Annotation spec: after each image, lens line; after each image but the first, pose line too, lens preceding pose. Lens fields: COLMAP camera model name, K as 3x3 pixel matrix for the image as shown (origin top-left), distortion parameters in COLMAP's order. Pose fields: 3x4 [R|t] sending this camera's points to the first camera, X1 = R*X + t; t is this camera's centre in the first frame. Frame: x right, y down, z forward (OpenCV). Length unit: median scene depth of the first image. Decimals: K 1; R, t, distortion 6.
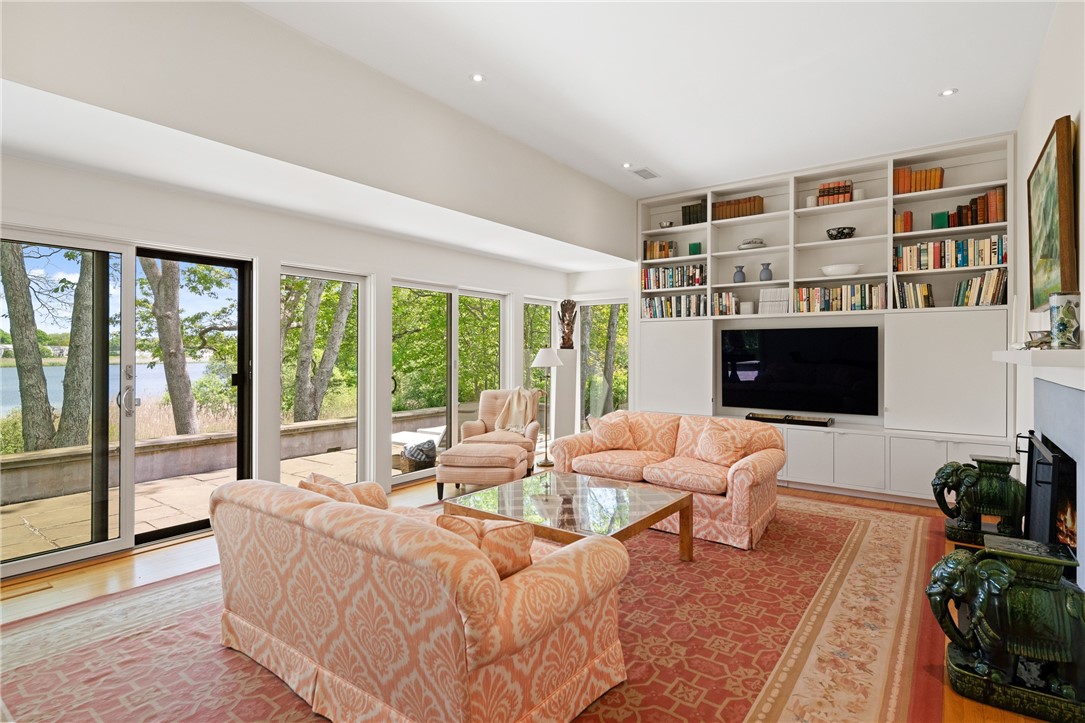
lens RADIAL K [[542.7, 0, 549.7], [0, 542.7, 350.4], [0, 0, 1]] dist [0.002087, -0.001173]
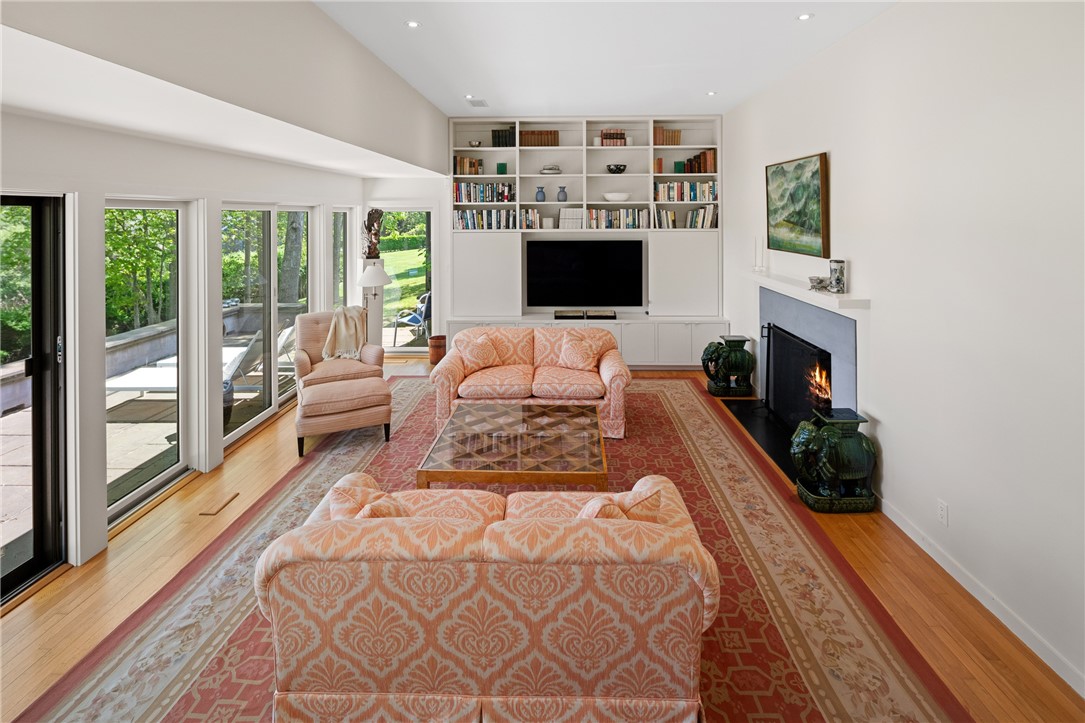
lens RADIAL K [[525.0, 0, 545.1], [0, 525.0, 213.3], [0, 0, 1]] dist [0.002170, -0.000392]
pose [[0.824534, -0.003279, 0.565802, -0.333817], [0.004171, 0.999991, -0.000284, -0.112161], [-0.565796, 0.002594, 0.824541, 0.058634]]
